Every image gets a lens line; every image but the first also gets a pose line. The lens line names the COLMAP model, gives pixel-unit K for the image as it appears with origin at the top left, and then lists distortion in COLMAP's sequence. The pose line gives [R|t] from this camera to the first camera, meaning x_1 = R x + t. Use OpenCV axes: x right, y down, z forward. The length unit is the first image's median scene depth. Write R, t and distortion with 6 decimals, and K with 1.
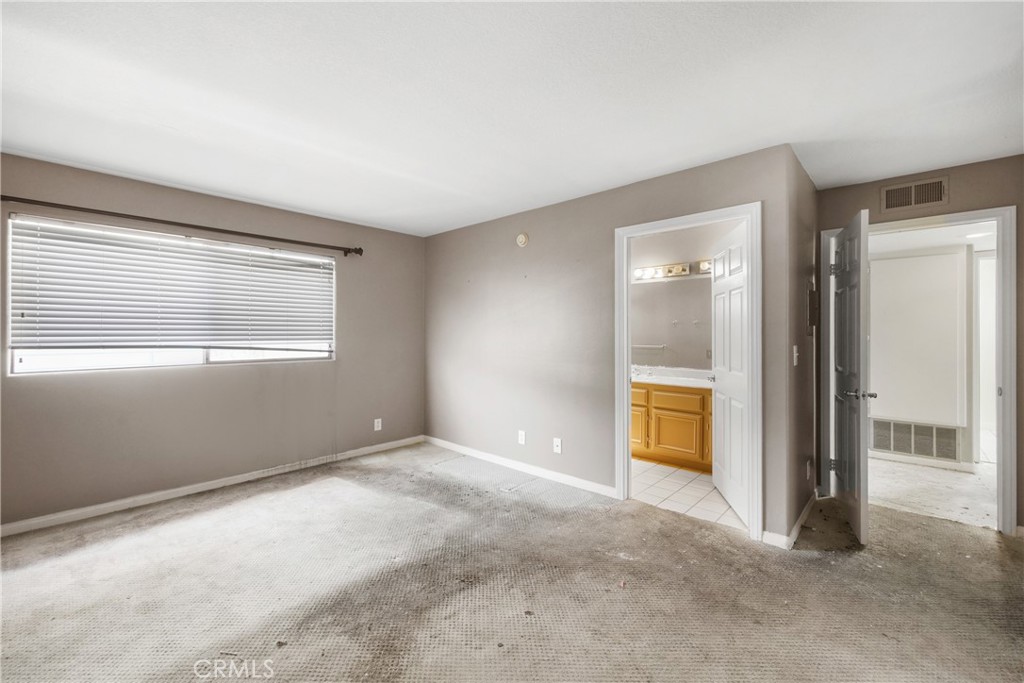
lens RADIAL K [[415.8, 0, 512.0], [0, 415.8, 335.8], [0, 0, 1]] dist [0.001228, 0.000202]
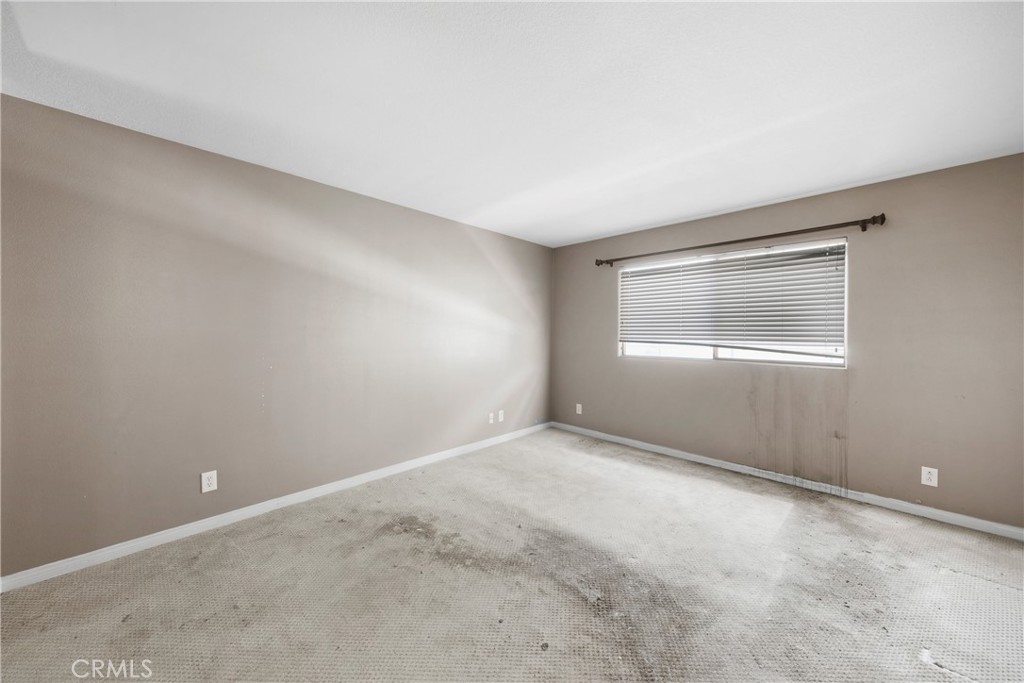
lens RADIAL K [[415.8, 0, 512.0], [0, 415.8, 335.8], [0, 0, 1]] dist [0.001228, 0.000202]
pose [[-0.105484, 0.006174, -0.994402, 0.508018], [-0.012042, 0.999899, 0.007486, -0.001409], [0.994348, 0.012764, -0.105399, 0.555361]]
